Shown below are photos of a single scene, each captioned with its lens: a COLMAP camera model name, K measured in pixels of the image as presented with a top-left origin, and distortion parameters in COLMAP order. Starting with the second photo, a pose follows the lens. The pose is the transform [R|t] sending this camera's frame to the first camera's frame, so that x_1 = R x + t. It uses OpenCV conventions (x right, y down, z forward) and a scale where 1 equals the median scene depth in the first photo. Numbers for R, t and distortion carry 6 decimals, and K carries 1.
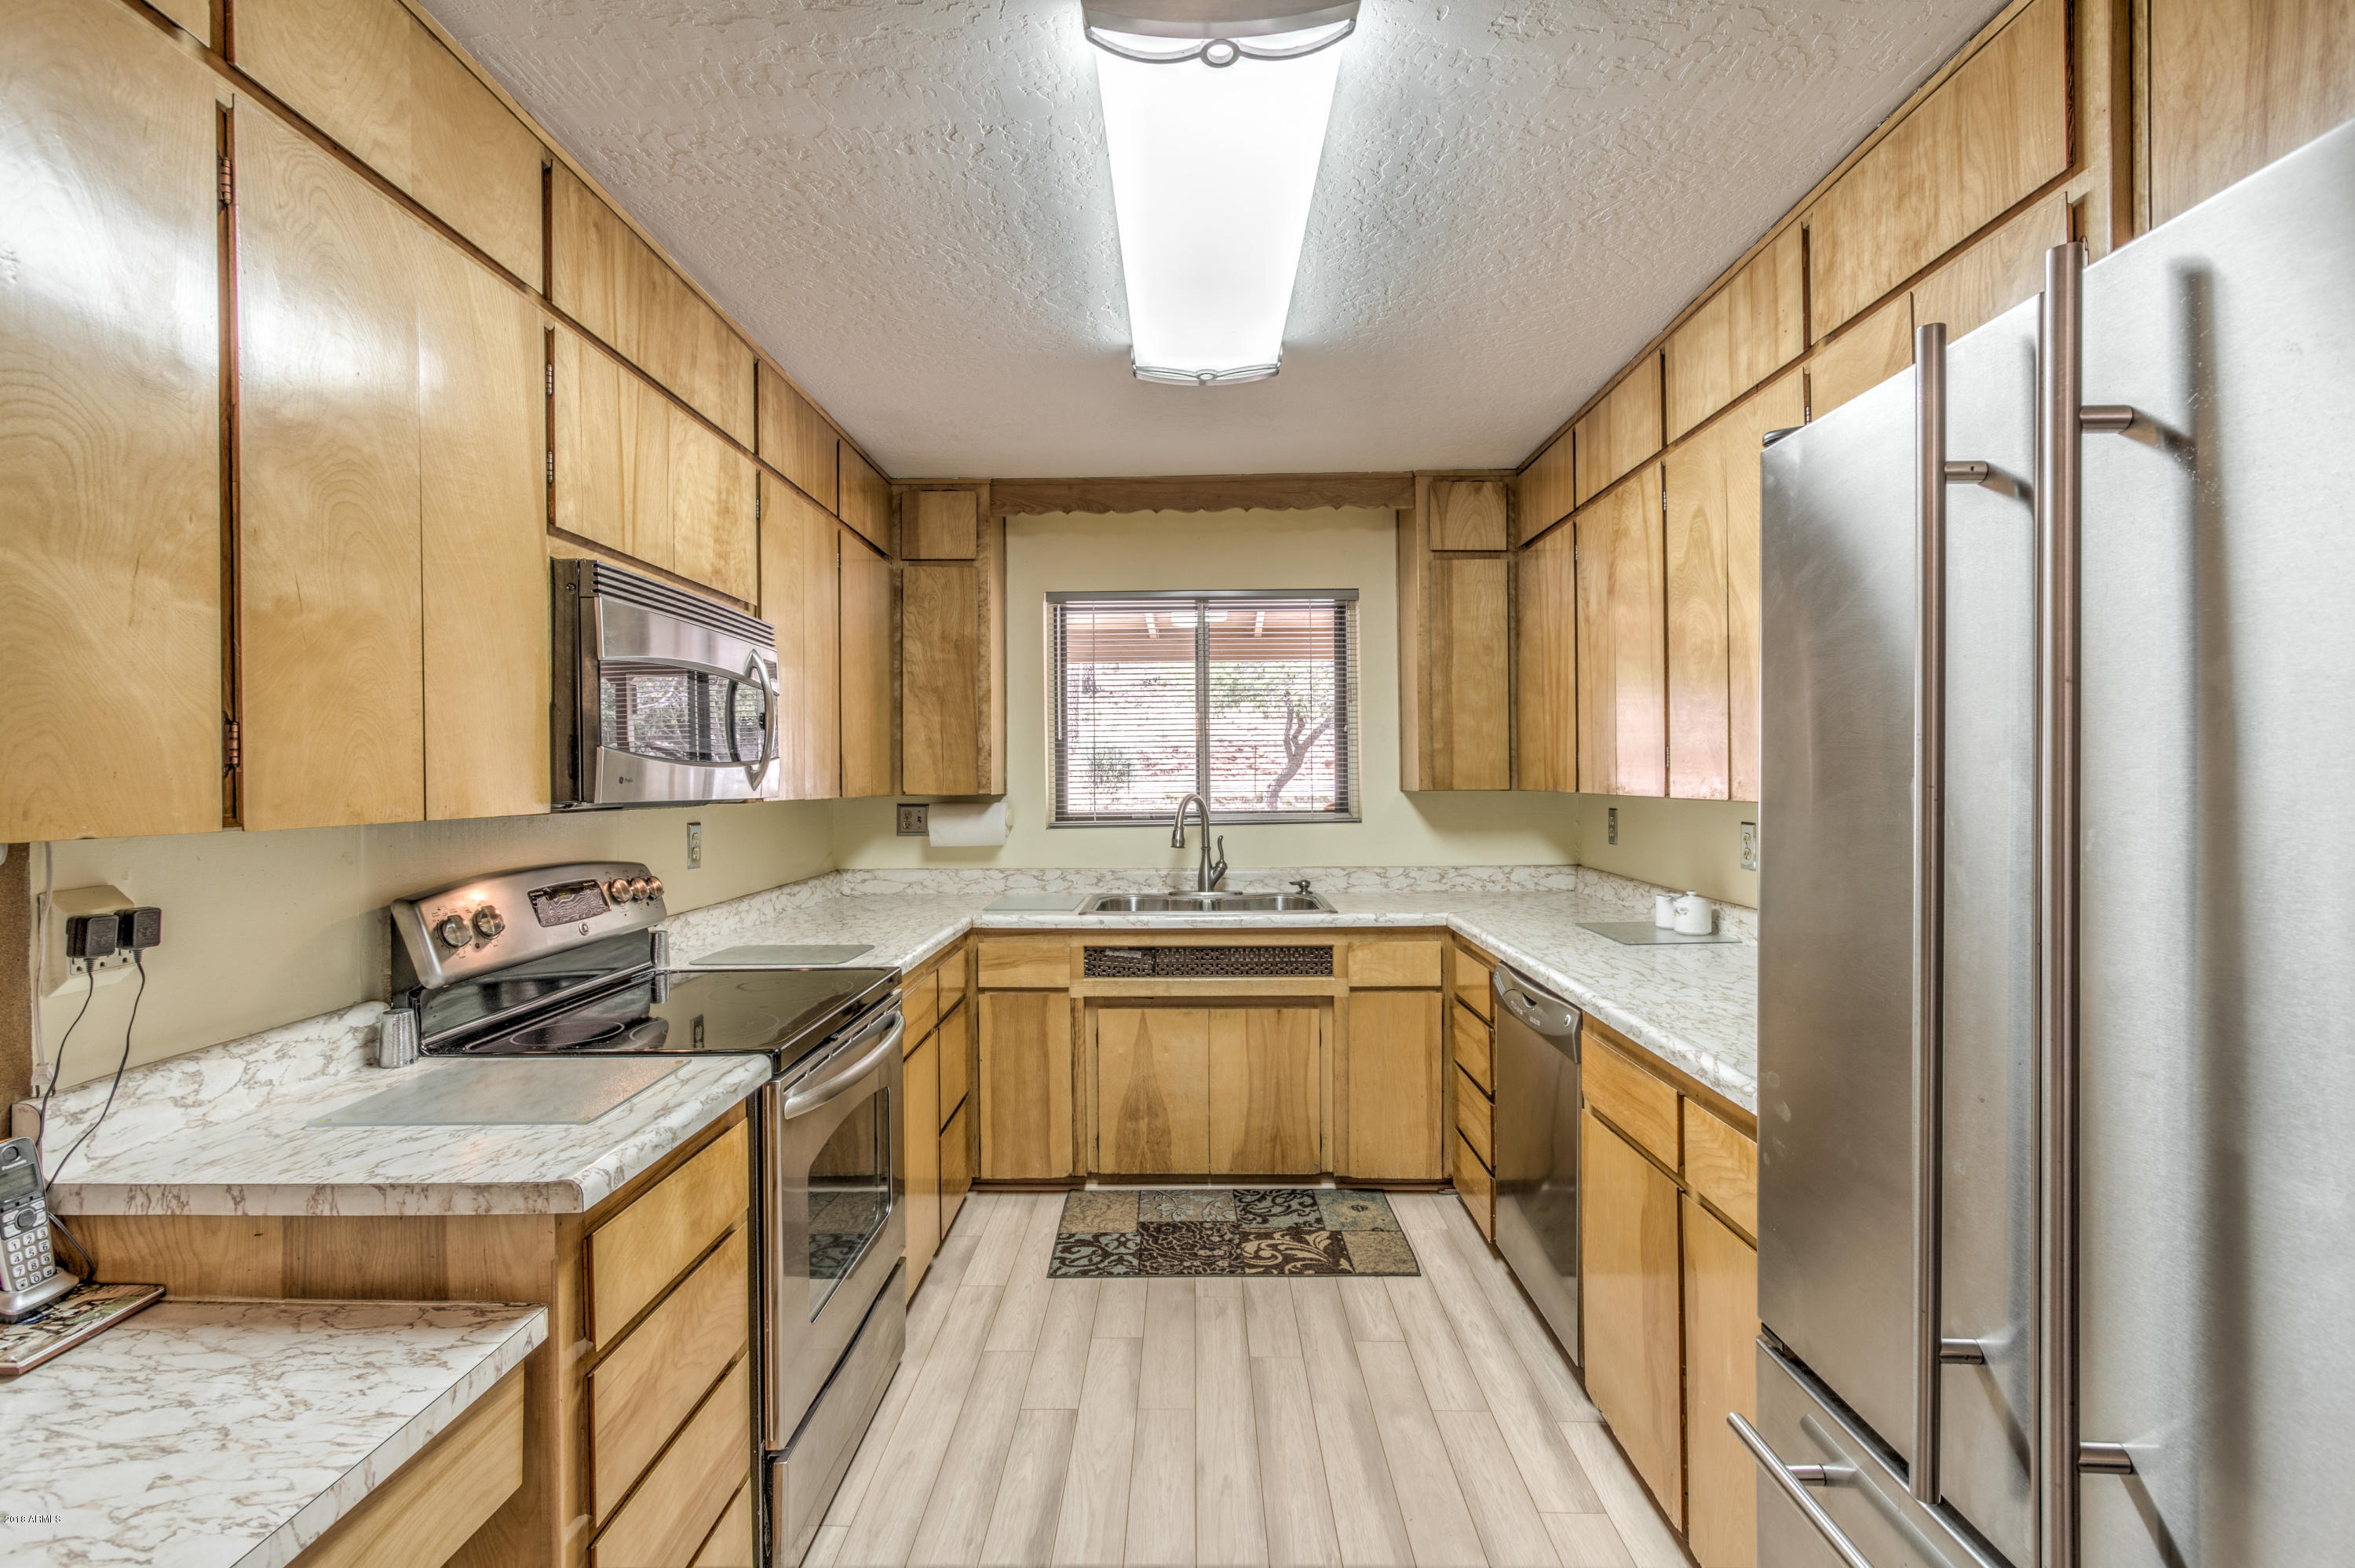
lens RADIAL K [[1075.5, 0, 1177.5], [0, 1075.5, 784.0], [0, 0, 1]] dist [-0.000146, 0.001140]
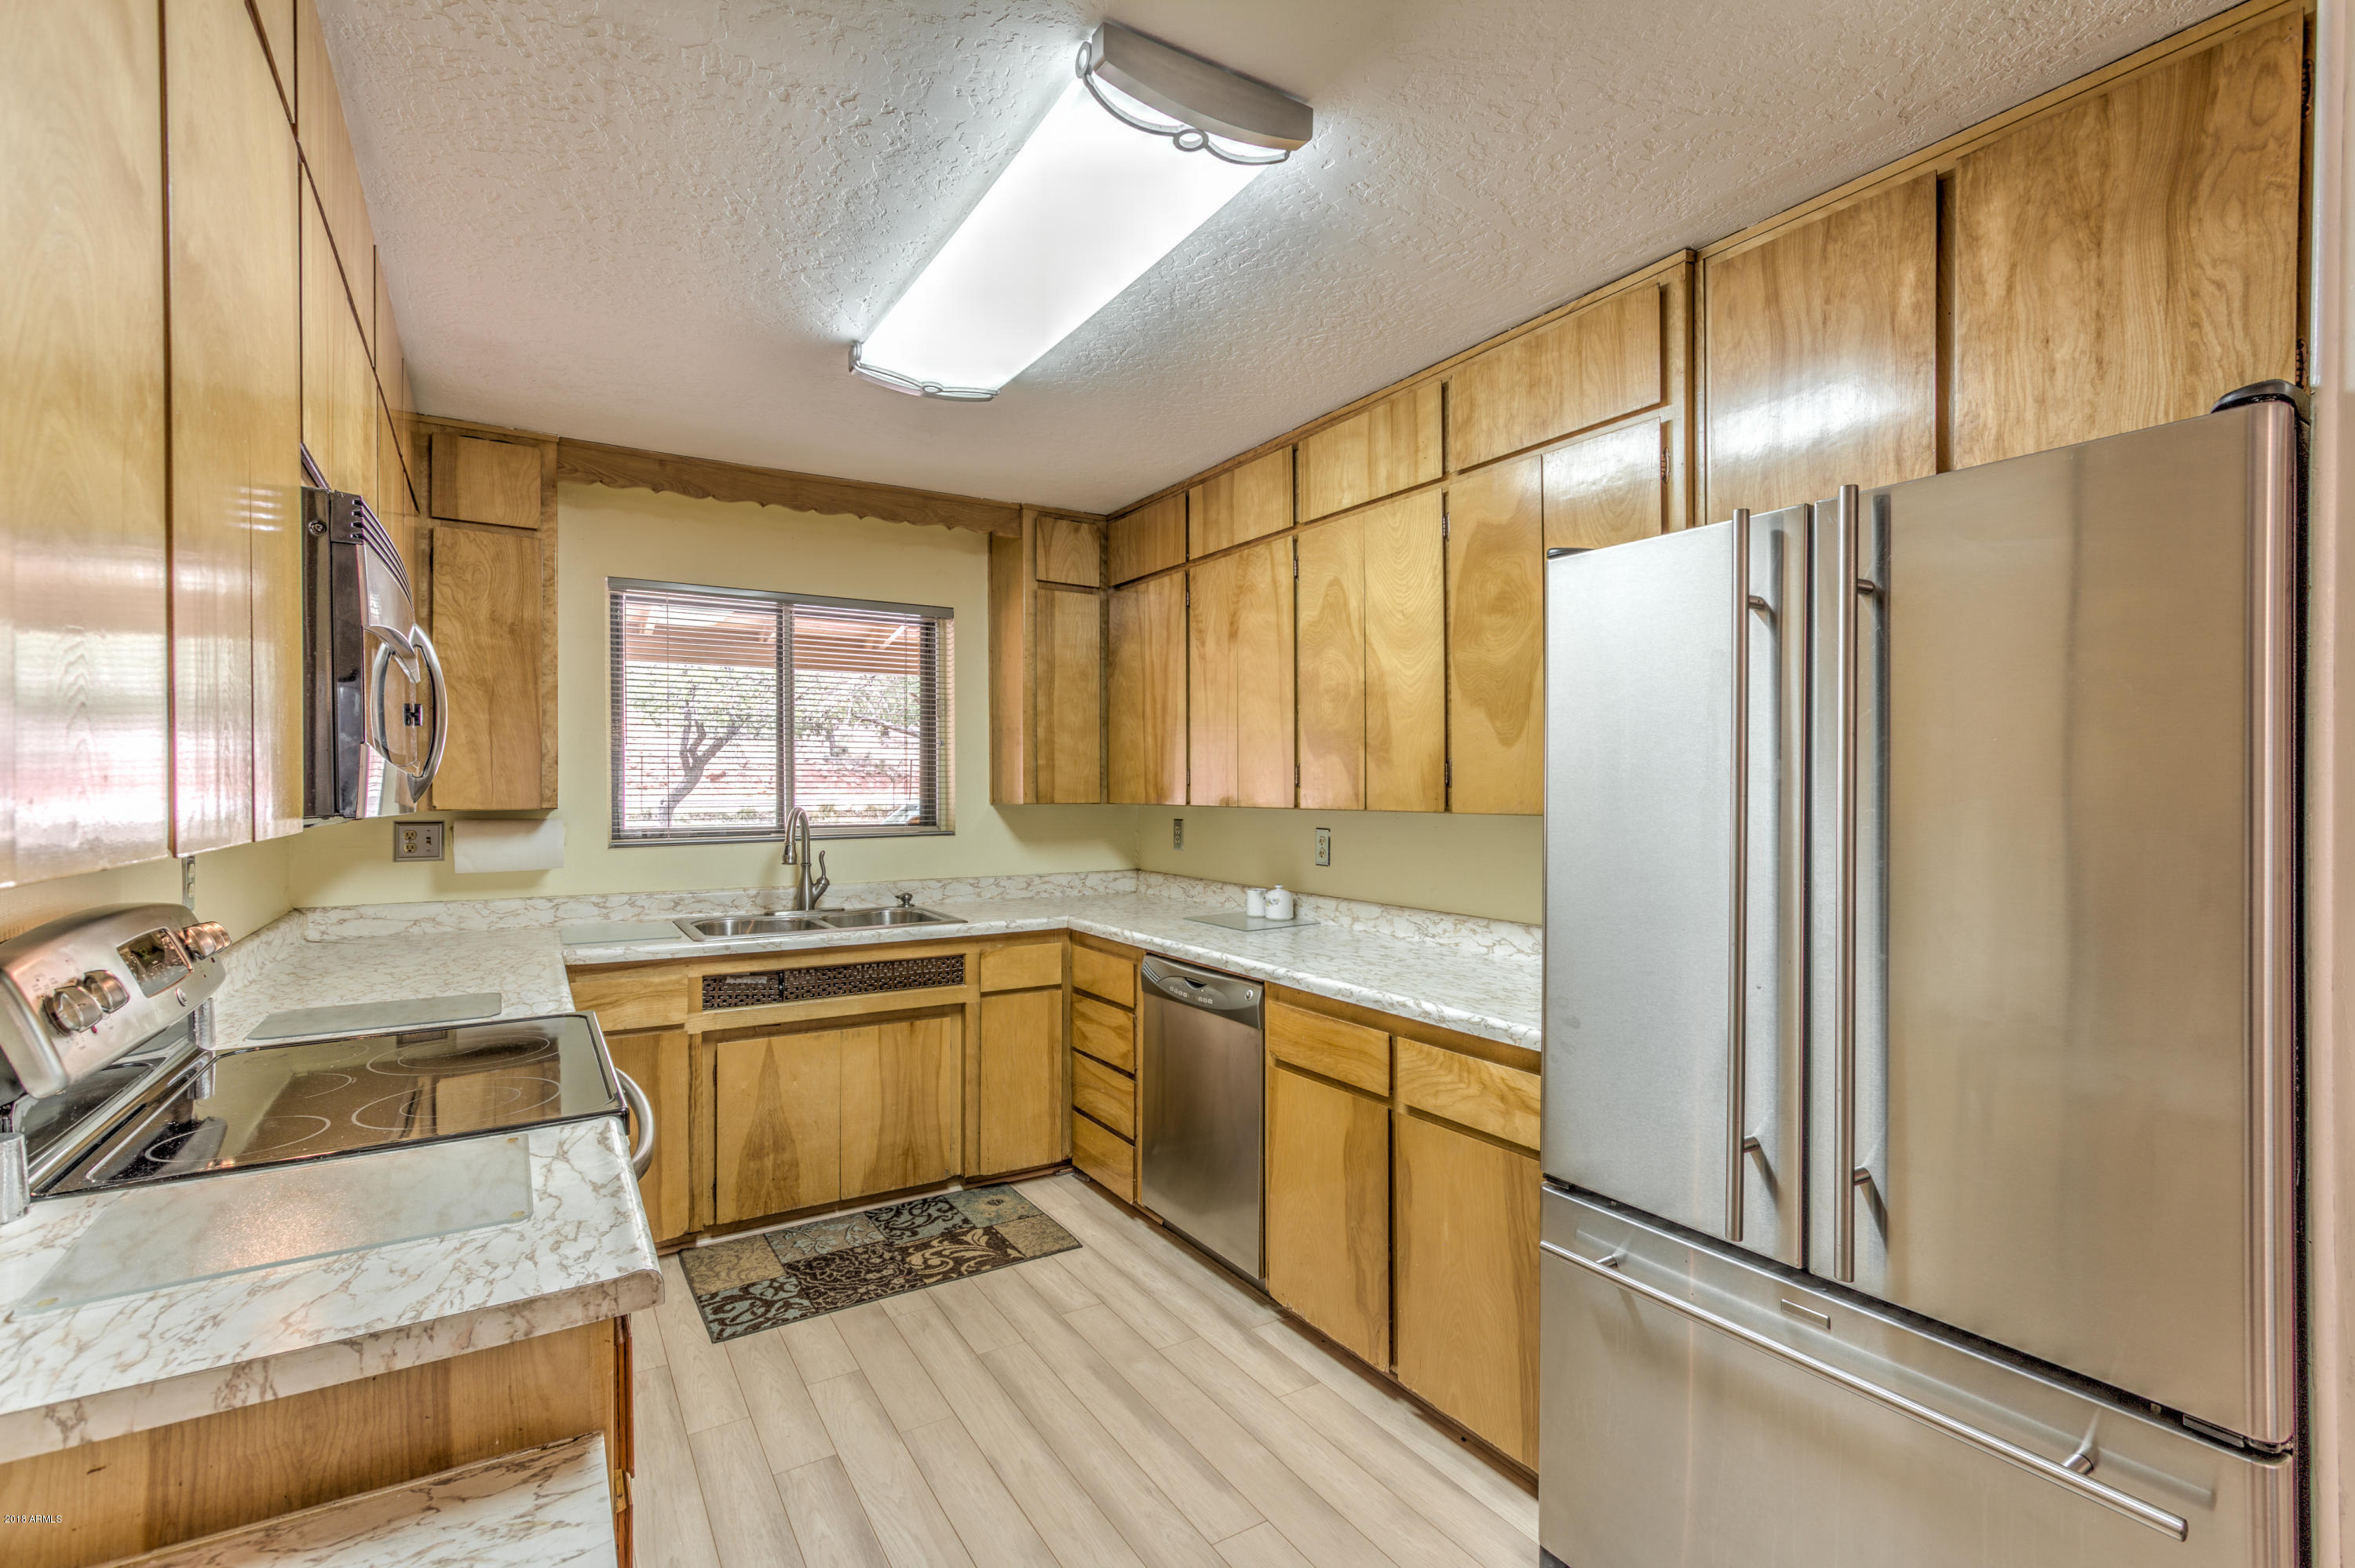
lens RADIAL K [[1063.4, 0, 1182.2], [0, 1063.4, 798.6], [0, 0, 1]] dist [-0.005541, 0.005264]
pose [[0.841377, 0.001085, 0.540447, -0.242500], [-0.000774, 0.999999, -0.000803, 0.002108], [-0.540448, 0.000258, 0.841378, 0.032284]]
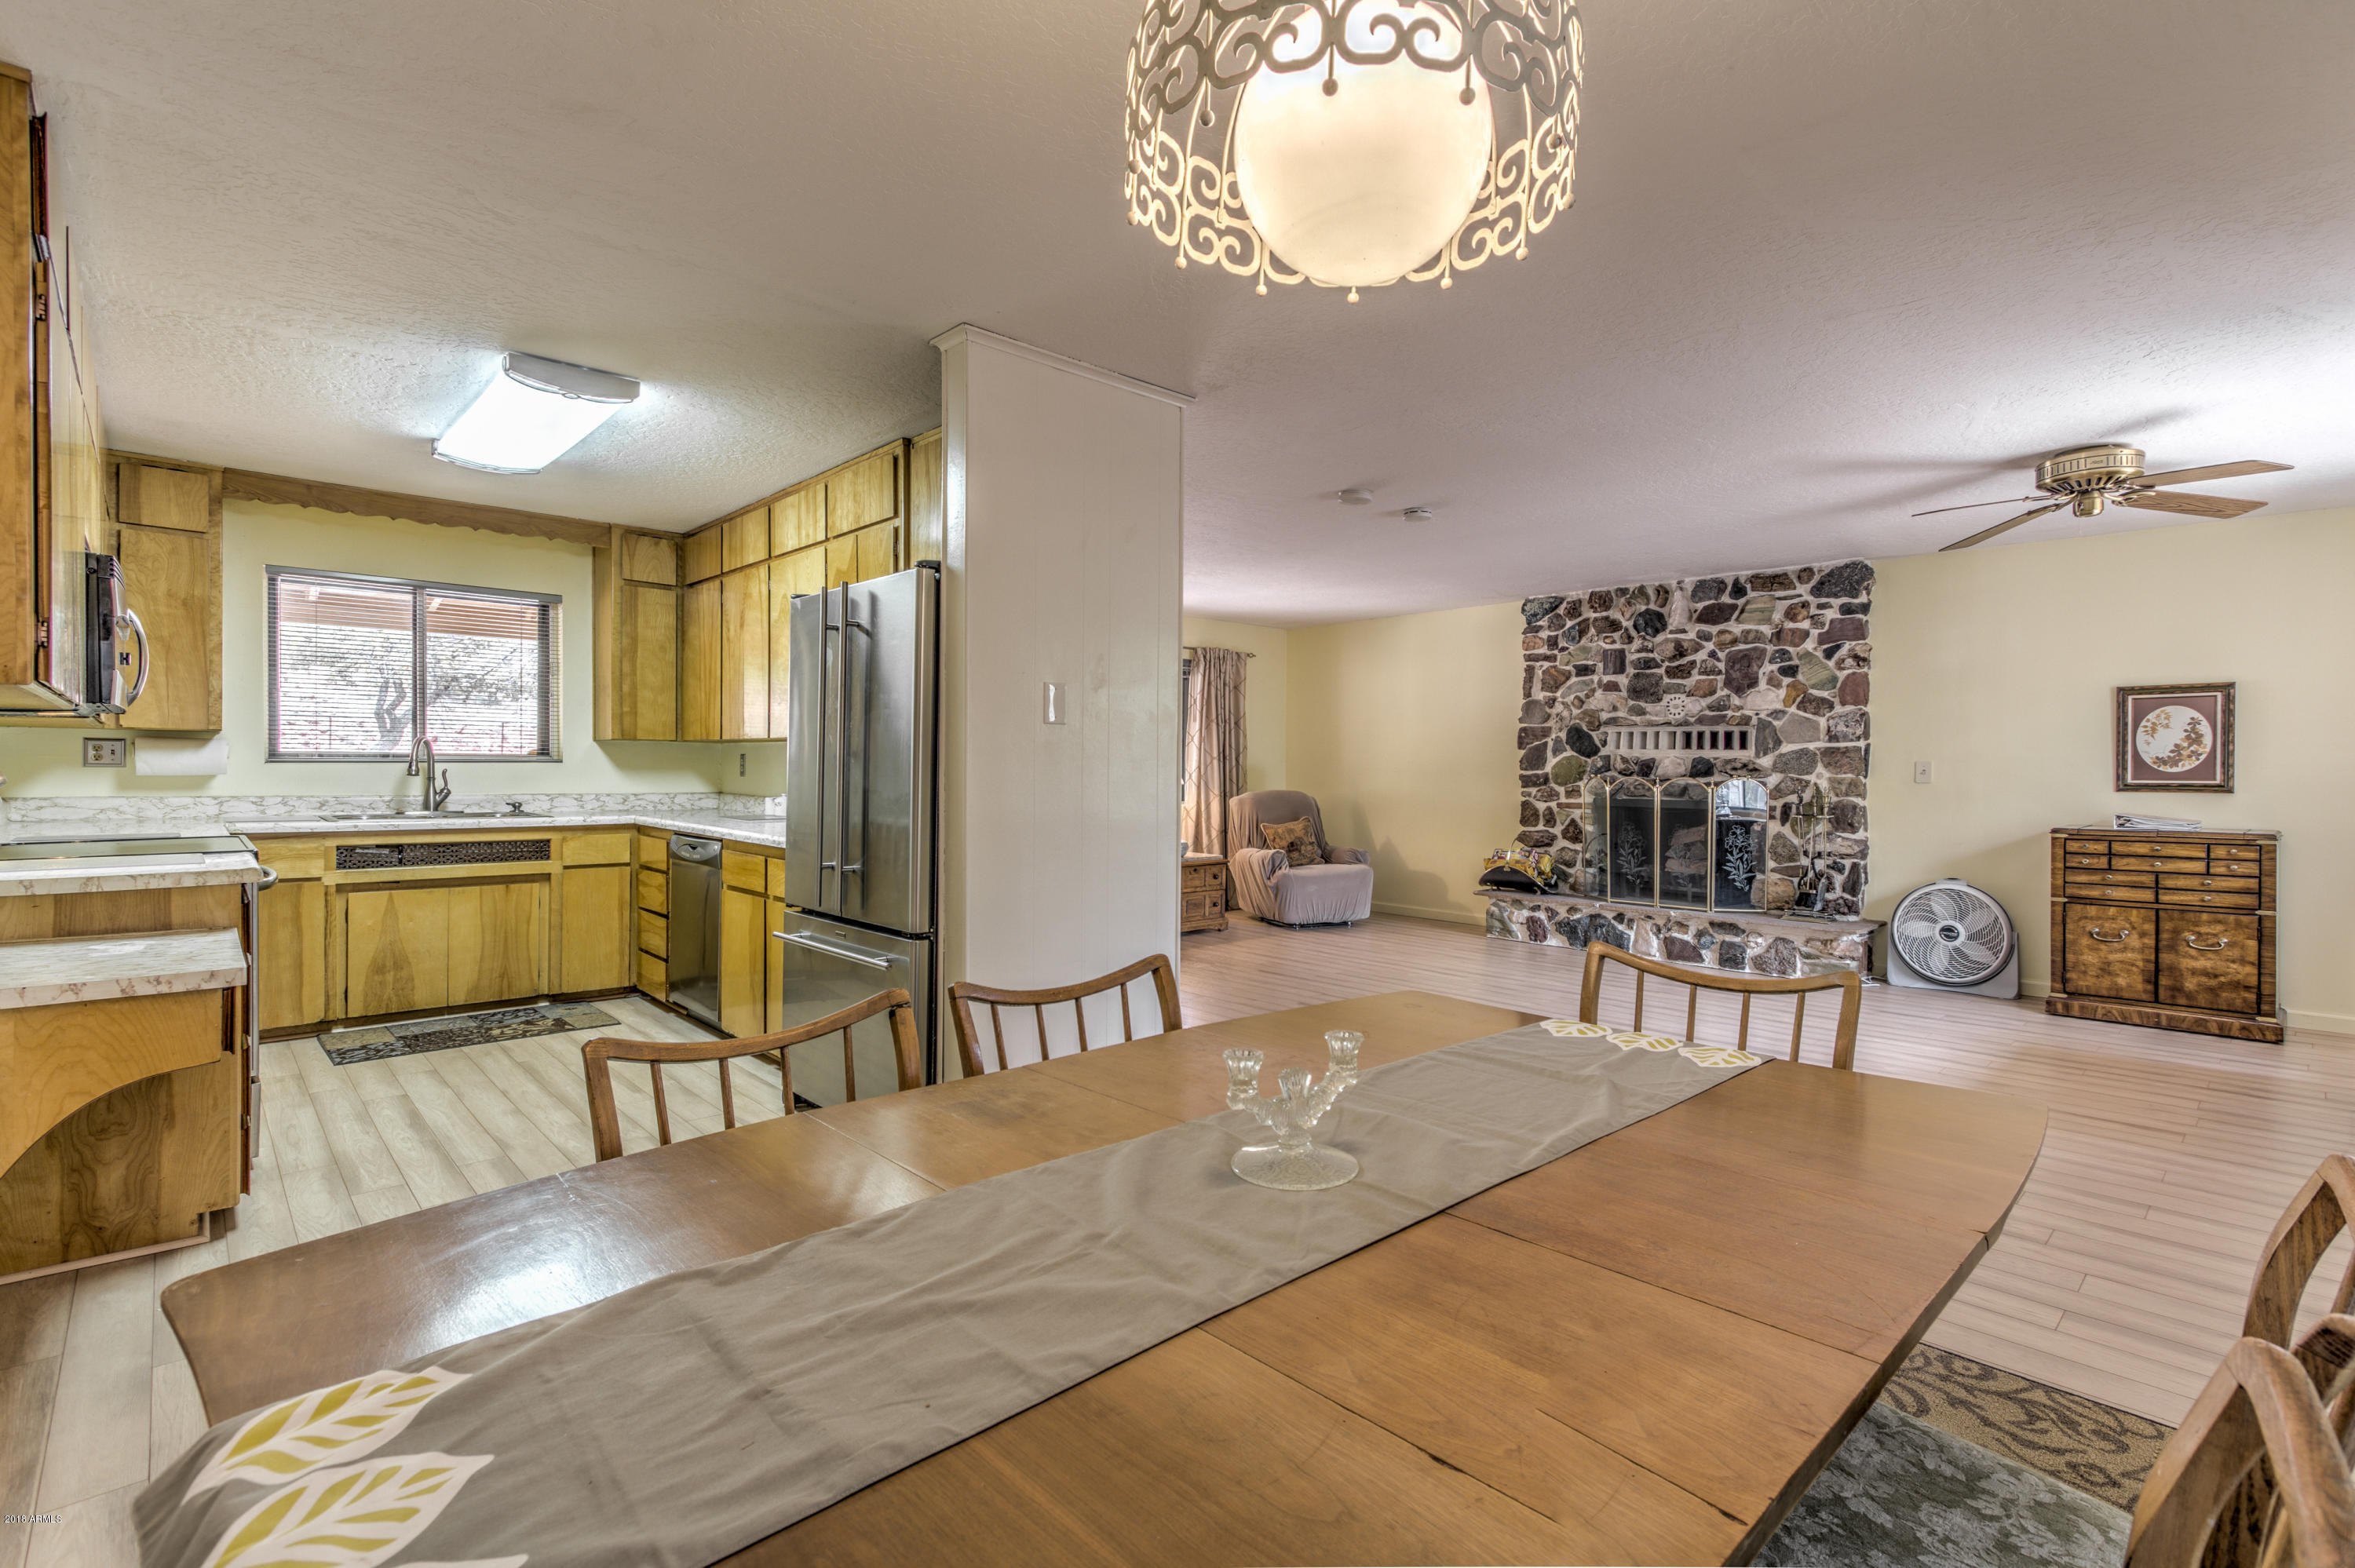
lens RADIAL K [[1075.0, 0, 1196.8], [0, 1075.0, 783.1], [0, 0, 1]] dist [0.000237, 0.000527]
pose [[0.715764, 0.005164, 0.698323, -0.266451], [-0.009626, 0.999951, 0.002473, 0.063653], [-0.698276, -0.008492, 0.715778, -0.716850]]
